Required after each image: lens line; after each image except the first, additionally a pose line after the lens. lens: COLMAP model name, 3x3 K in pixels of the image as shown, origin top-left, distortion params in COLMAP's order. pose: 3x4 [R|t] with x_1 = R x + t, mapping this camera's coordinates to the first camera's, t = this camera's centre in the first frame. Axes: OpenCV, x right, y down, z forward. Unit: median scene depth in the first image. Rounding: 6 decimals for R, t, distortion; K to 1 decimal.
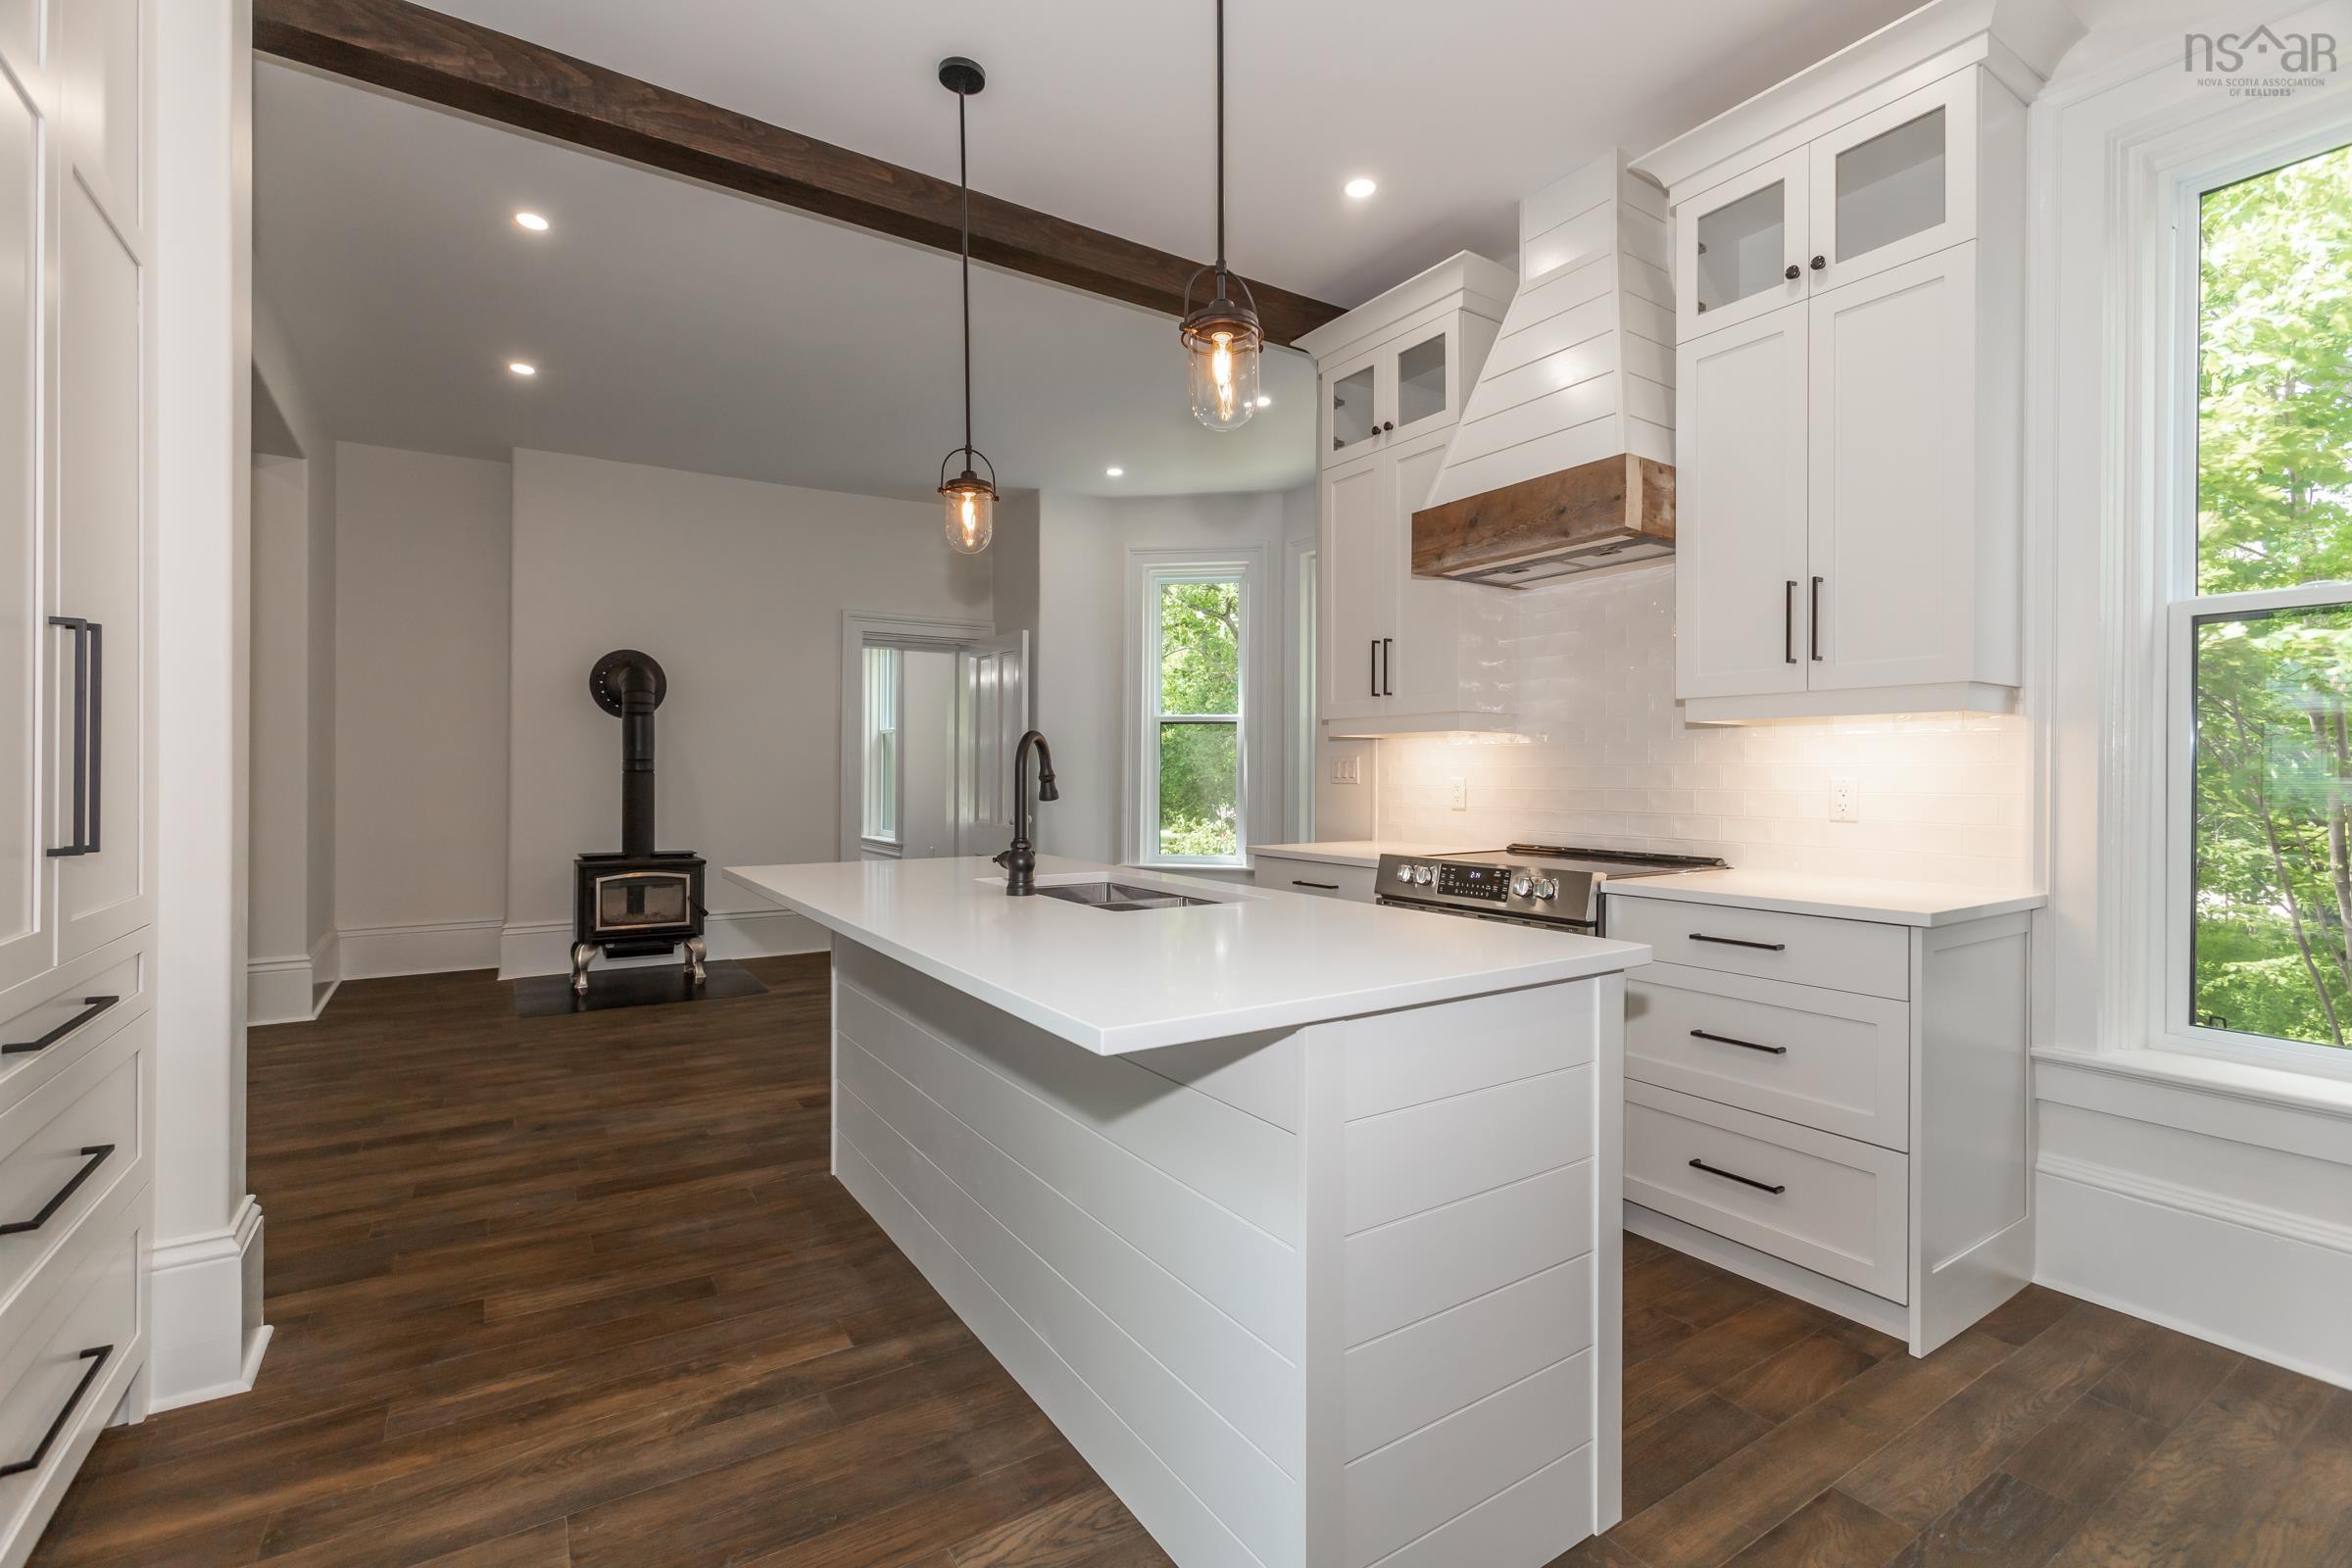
lens RADIAL K [[1044.7, 0, 1176.0], [0, 1044.7, 784.0], [0, 0, 1]] dist [-0.018360, 0.016644]
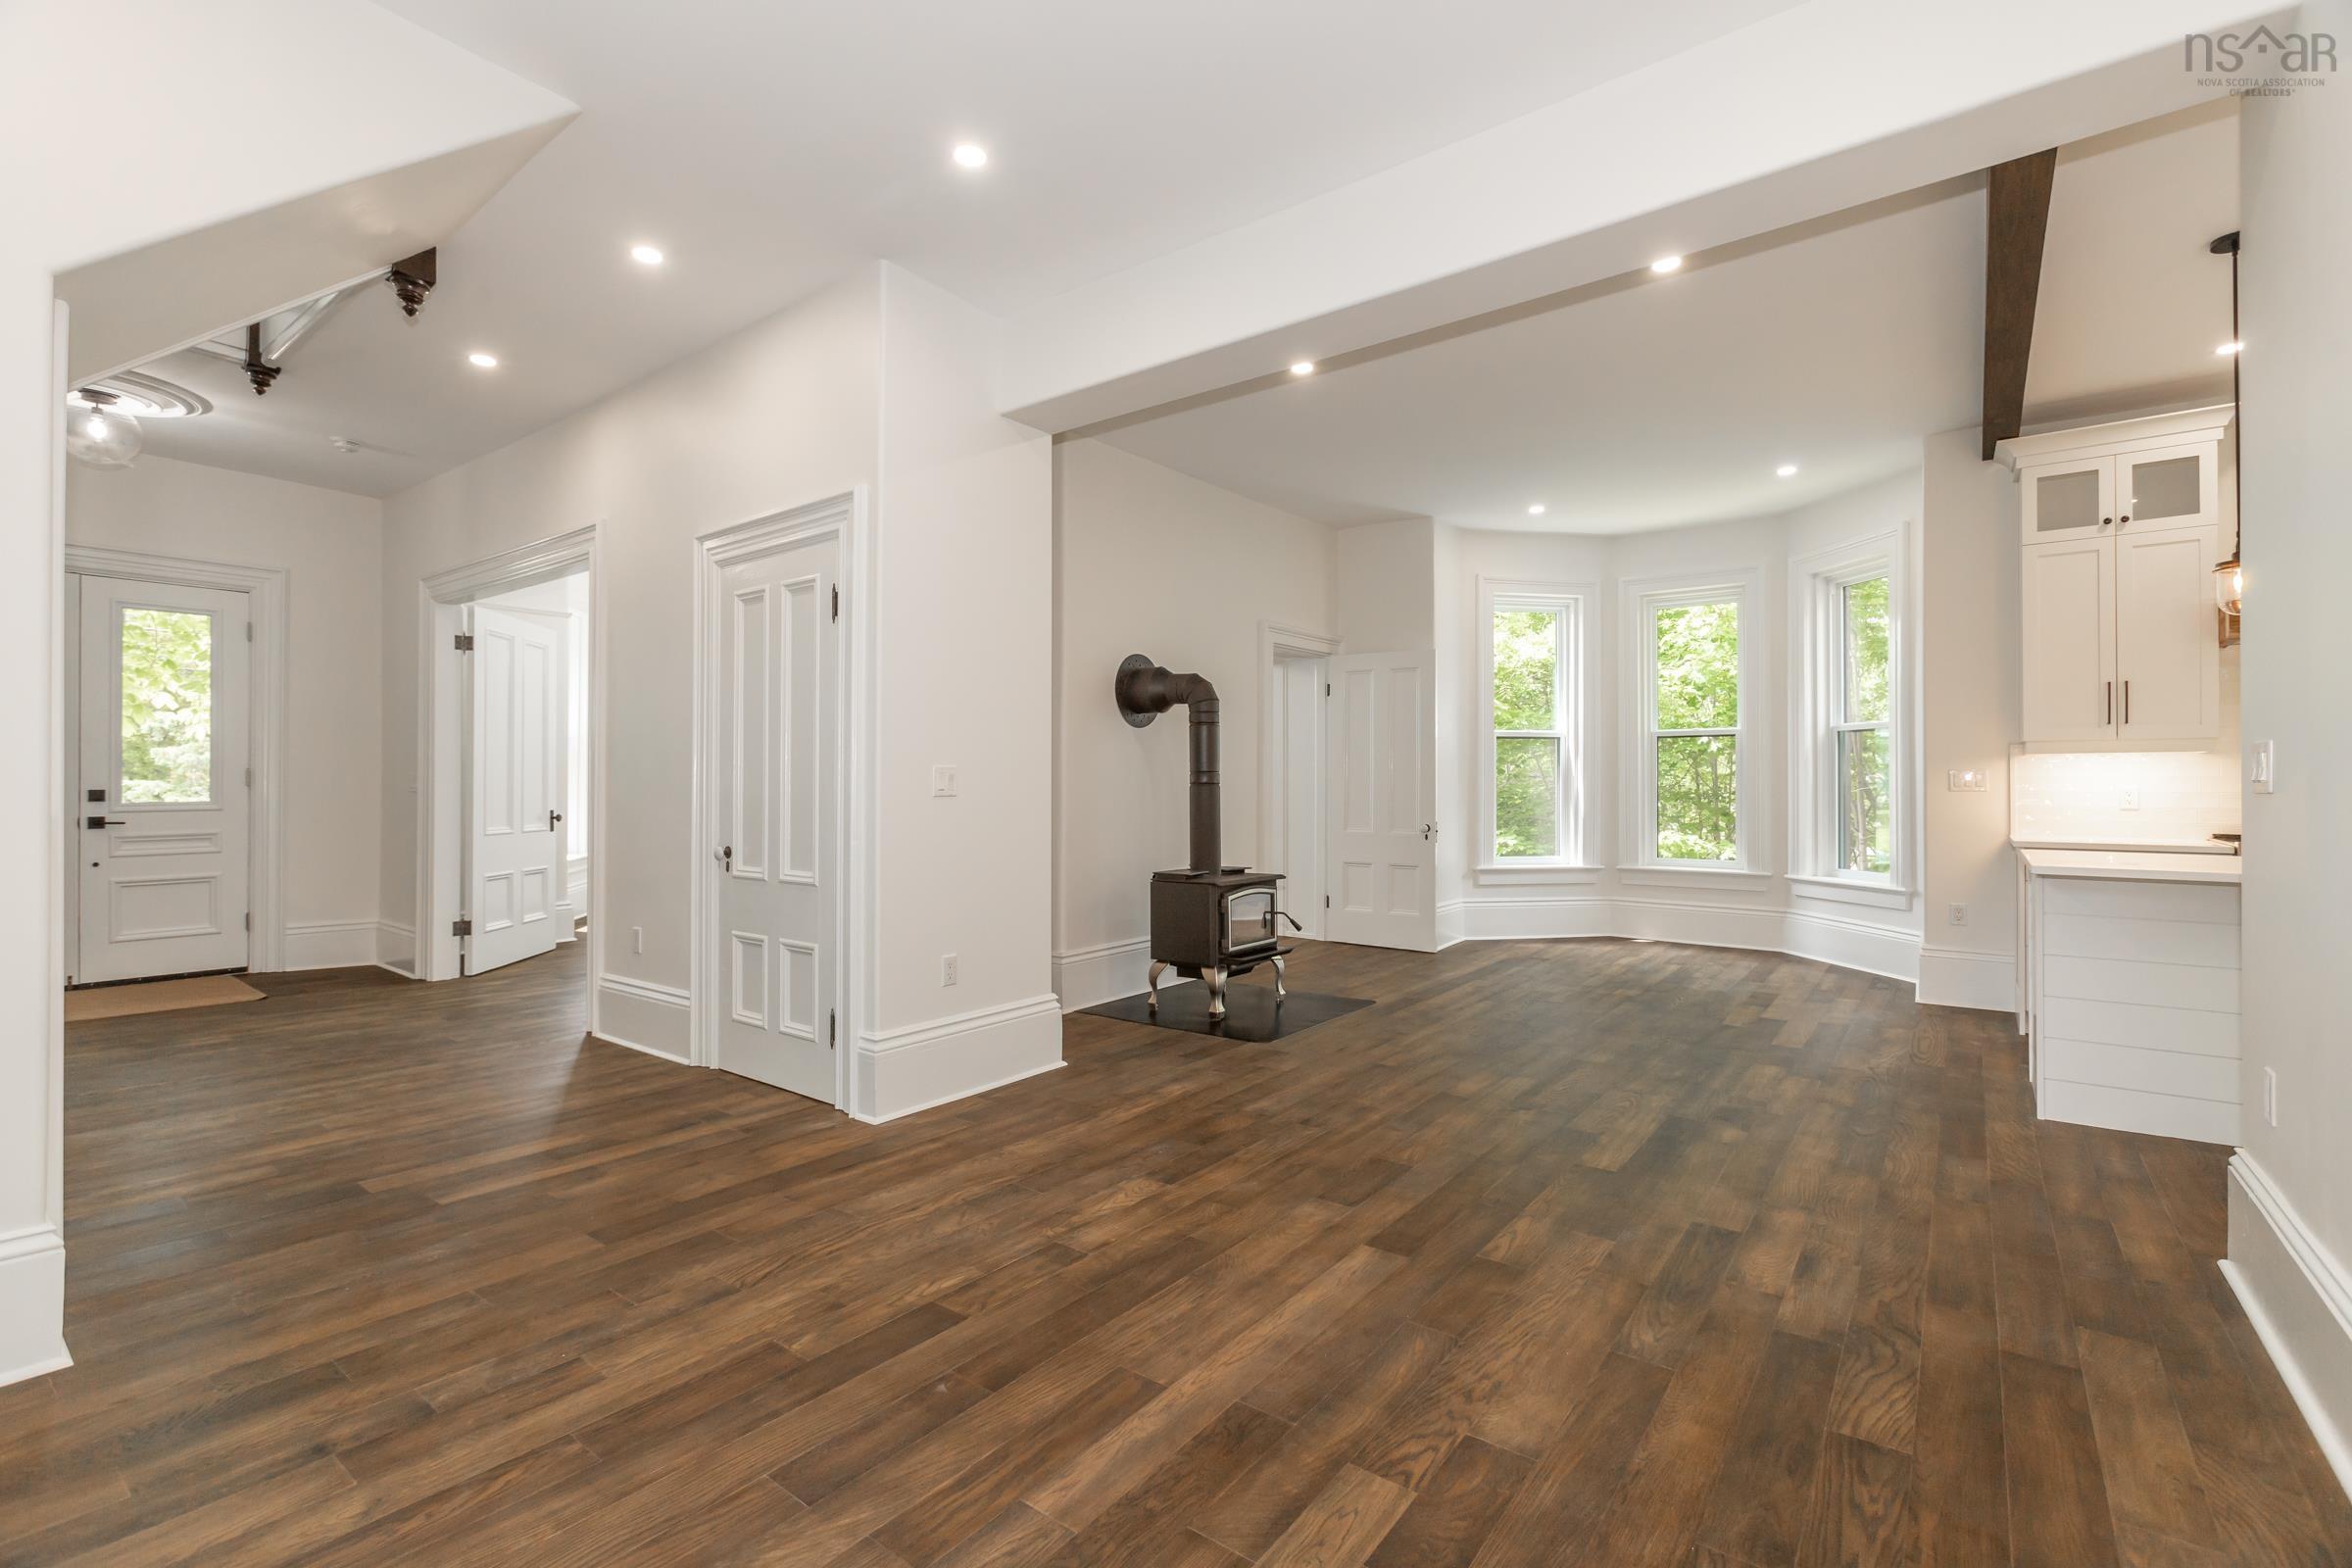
lens RADIAL K [[1044.7, 0, 1176.0], [0, 1044.7, 784.0], [0, 0, 1]] dist [-0.018360, 0.016644]
pose [[0.940952, -0.003731, 0.338518, -1.665118], [0.007118, 0.999936, -0.008767, -0.007156], [-0.338464, 0.010659, 0.940919, 0.206304]]
